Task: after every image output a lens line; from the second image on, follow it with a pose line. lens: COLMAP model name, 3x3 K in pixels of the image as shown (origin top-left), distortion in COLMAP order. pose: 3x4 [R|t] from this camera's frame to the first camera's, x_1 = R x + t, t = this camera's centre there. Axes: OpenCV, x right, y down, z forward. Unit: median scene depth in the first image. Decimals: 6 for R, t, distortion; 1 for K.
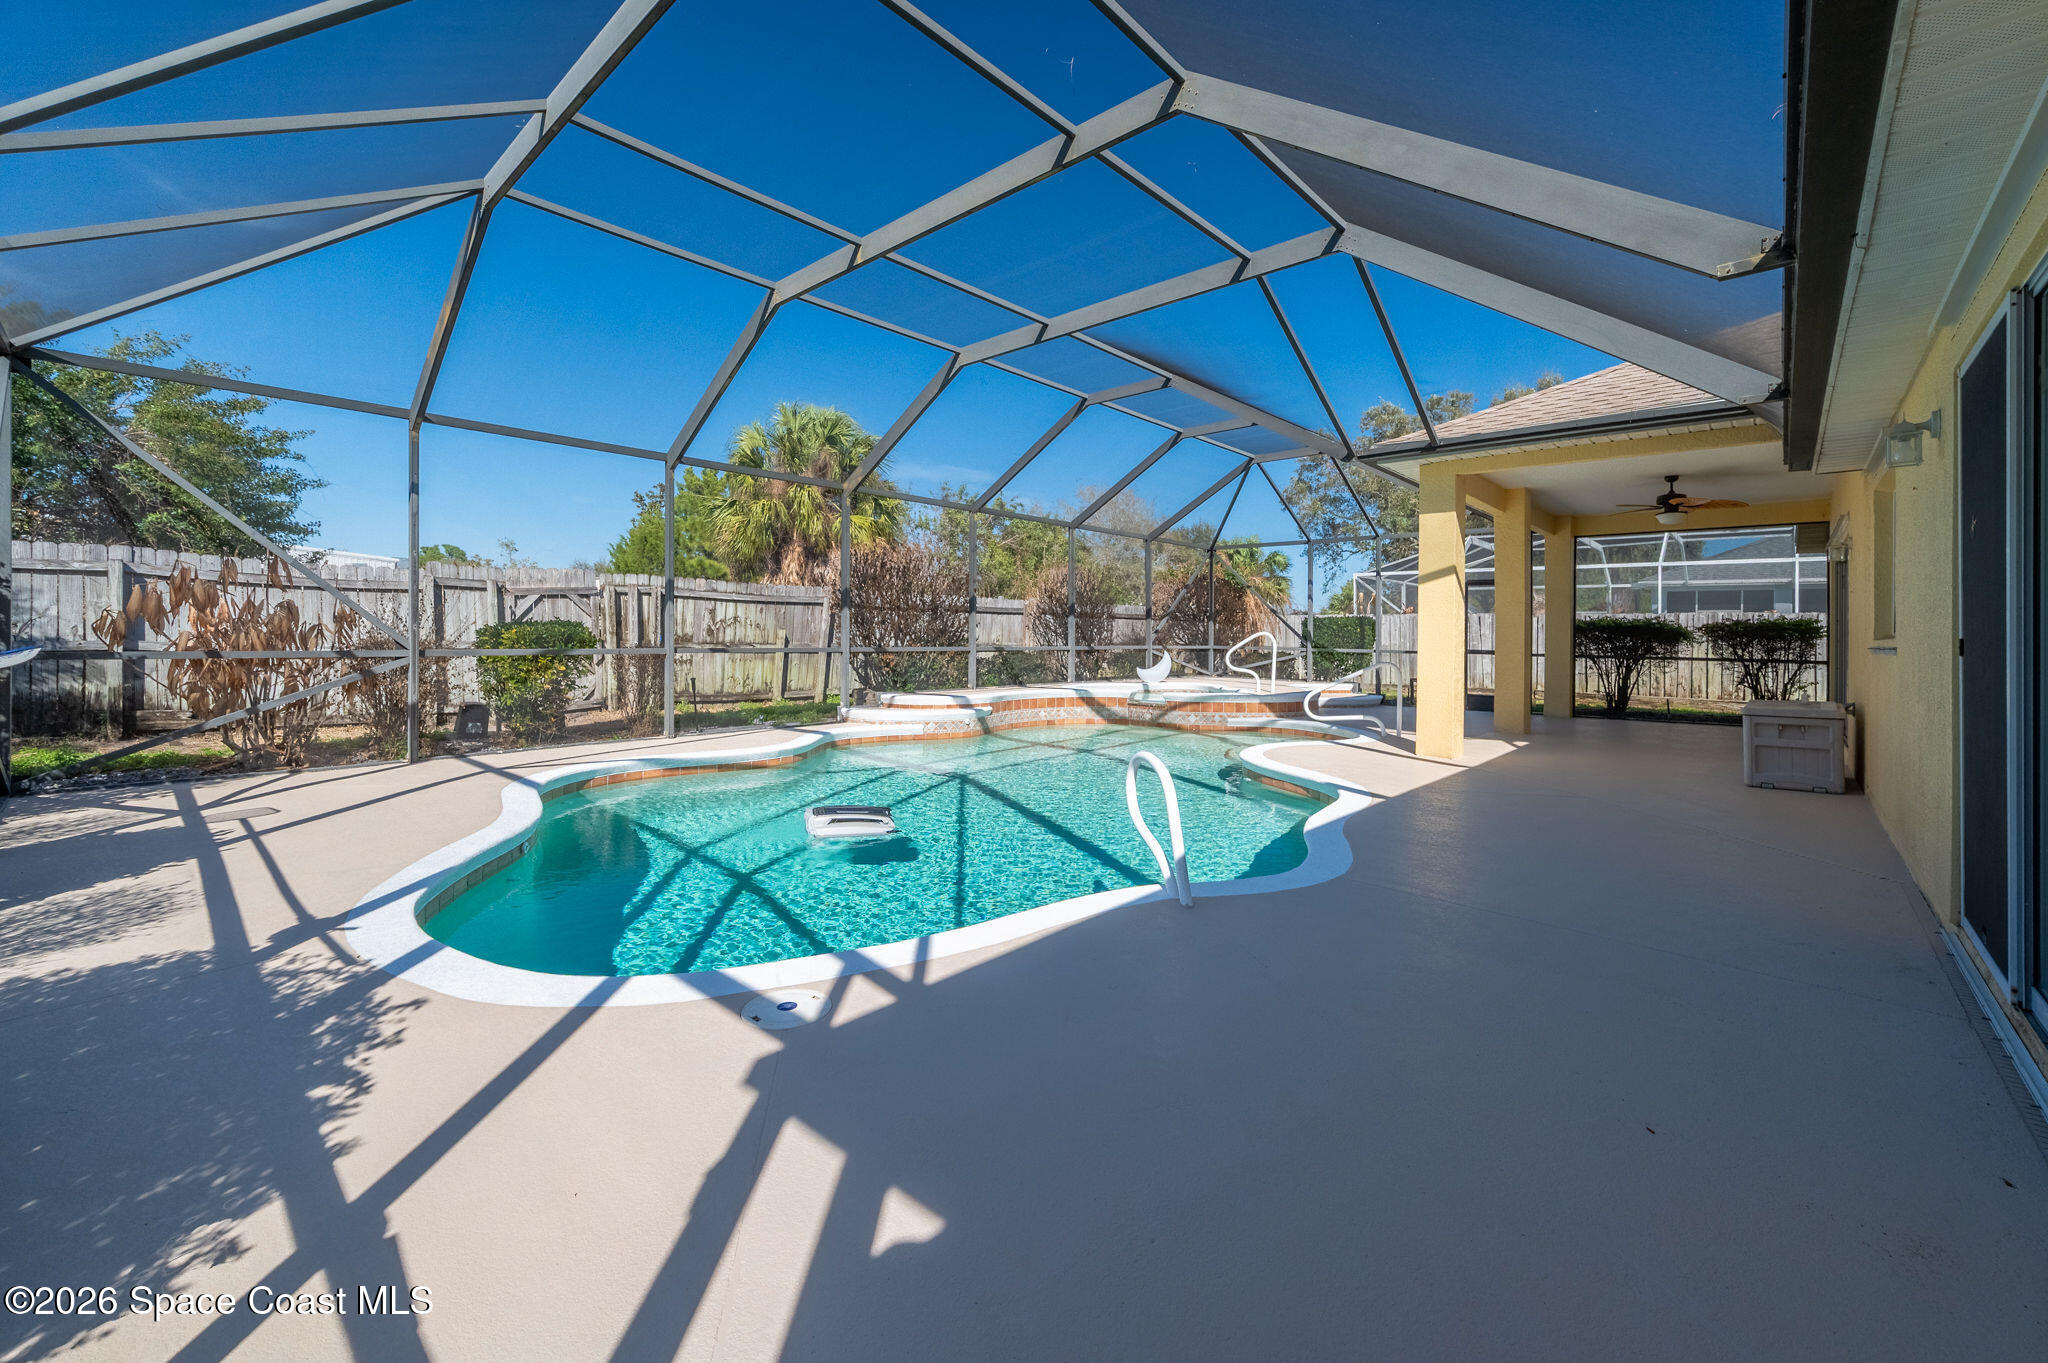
lens RADIAL K [[823.6, 0, 1025.0], [0, 823.6, 632.8], [0, 0, 1]] dist [-0.000157, -0.000038]
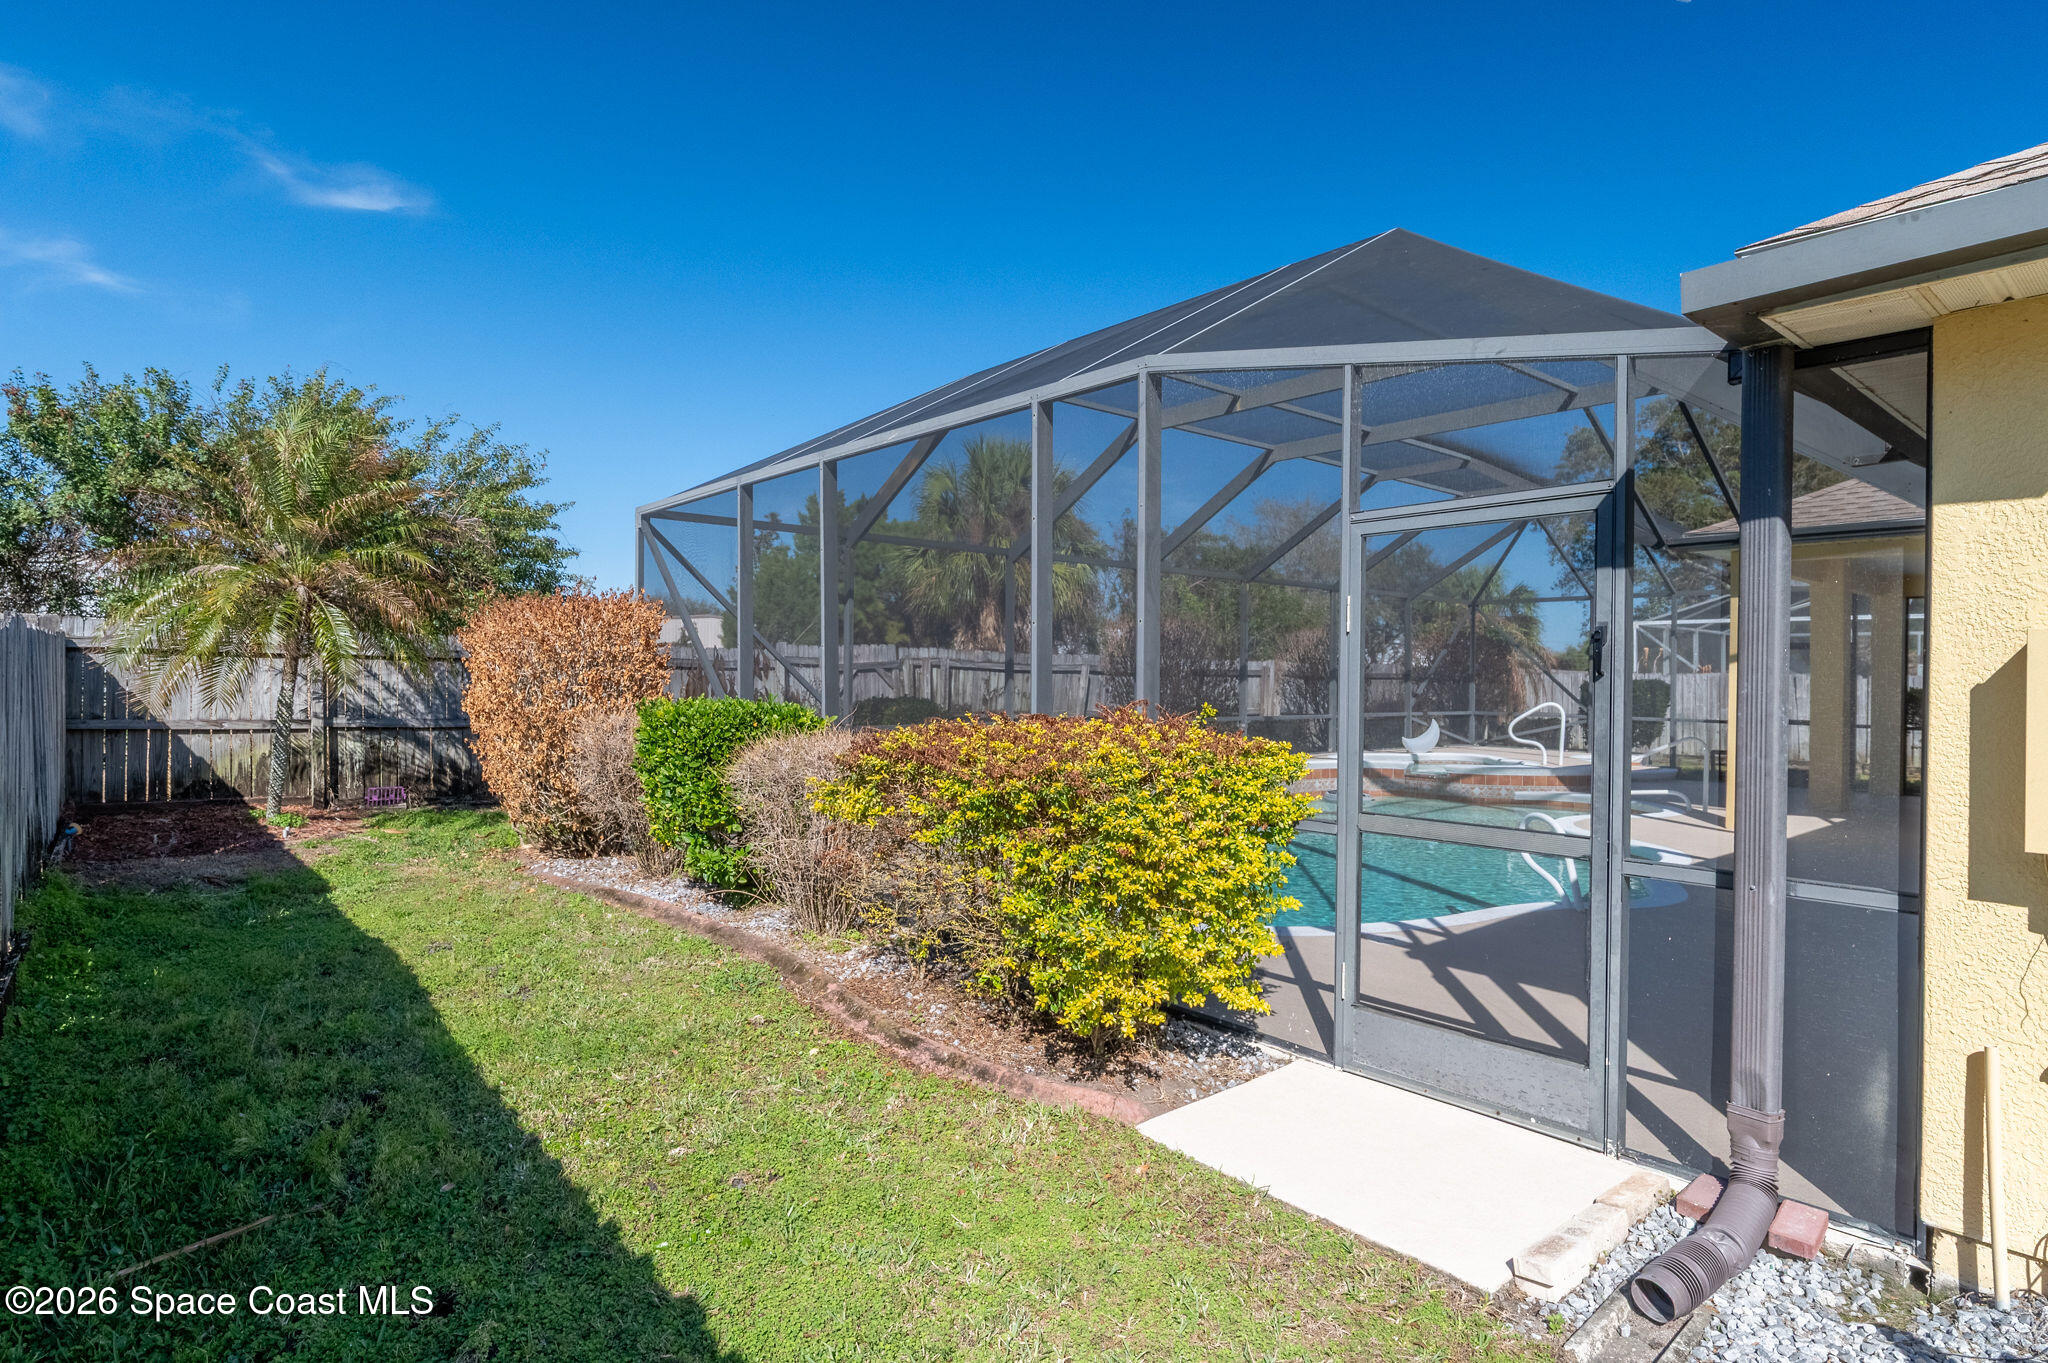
lens RADIAL K [[1078.0, 0, 1024.0], [0, 1078.0, 681.5], [0, 0, 1]] dist [0.000881, -0.000449]
pose [[0.992930, -0.001037, -0.118700, -0.170870], [0.001557, 0.999990, 0.004289, -0.030891], [0.118694, -0.004443, 0.992921, -0.320901]]
